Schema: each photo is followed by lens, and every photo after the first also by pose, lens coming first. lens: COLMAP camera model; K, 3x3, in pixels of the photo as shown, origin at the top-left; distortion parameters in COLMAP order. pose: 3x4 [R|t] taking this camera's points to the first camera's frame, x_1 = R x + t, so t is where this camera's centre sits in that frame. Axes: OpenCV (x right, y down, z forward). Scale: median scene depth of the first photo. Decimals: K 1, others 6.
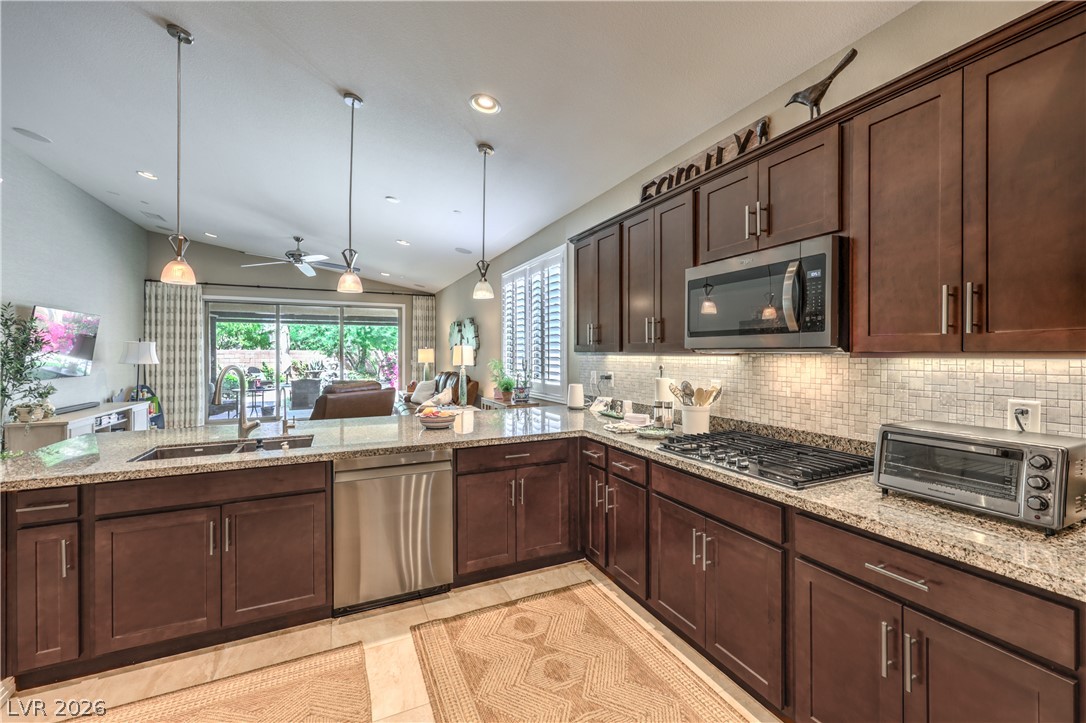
lens RADIAL K [[449.8, 0, 554.2], [0, 449.8, 359.2], [0, 0, 1]] dist [0.007243, -0.001255]
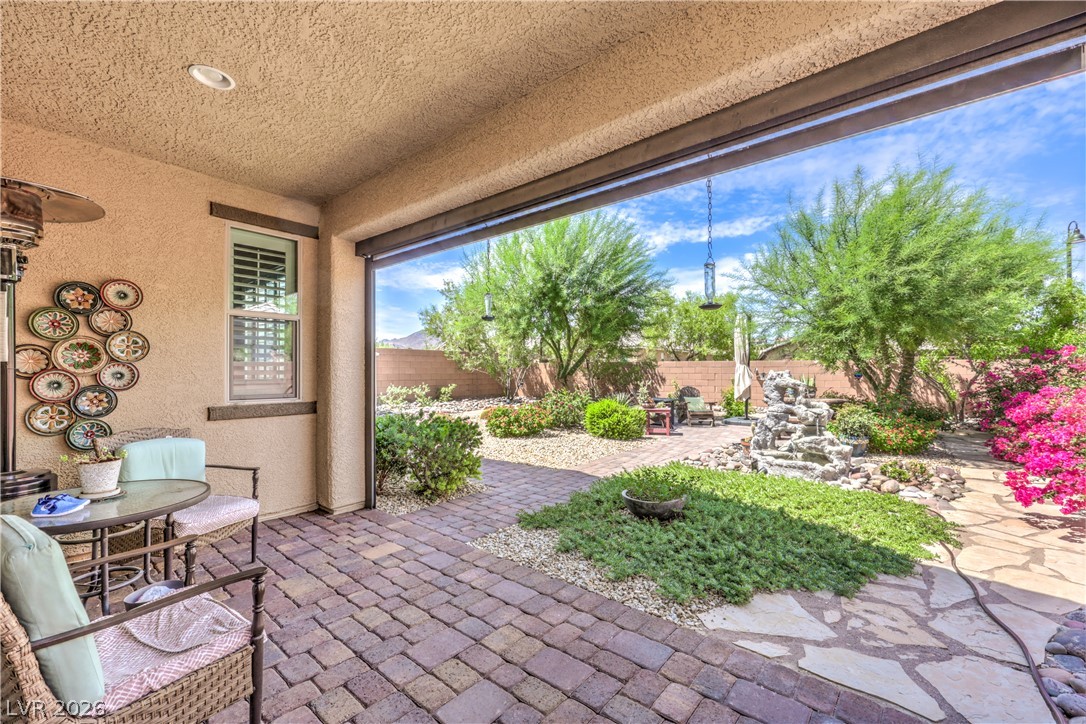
lens RADIAL K [[449.8, 0, 556.9], [0, 449.8, 367.5], [0, 0, 1]] dist [0.007243, -0.001255]
pose [[0.426729, -0.008487, -0.904340, -0.452306], [-0.010893, 0.999835, -0.014524, 0.003768], [0.904314, 0.016049, 0.426566, 1.292636]]
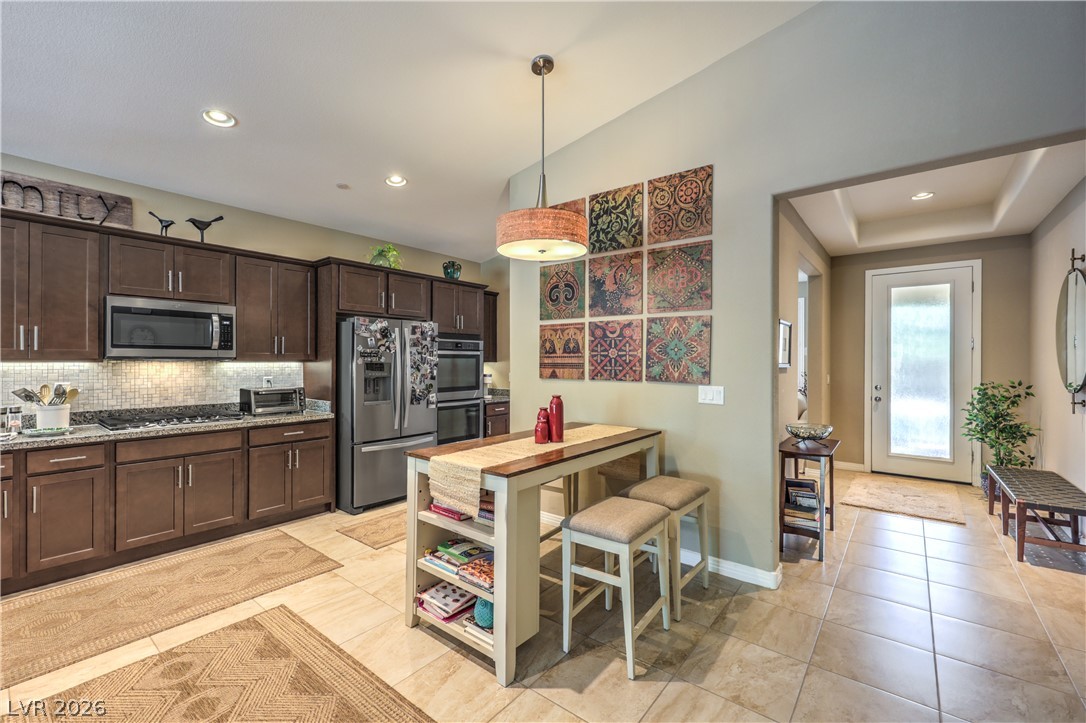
lens RADIAL K [[449.8, 0, 552.2], [0, 449.8, 359.2], [0, 0, 1]] dist [0.007243, -0.001255]
pose [[-0.438769, 0.000010, 0.898600, -0.421041], [0.008623, 0.999954, 0.004199, -0.003047], [-0.898559, 0.009591, -0.438749, 0.117801]]
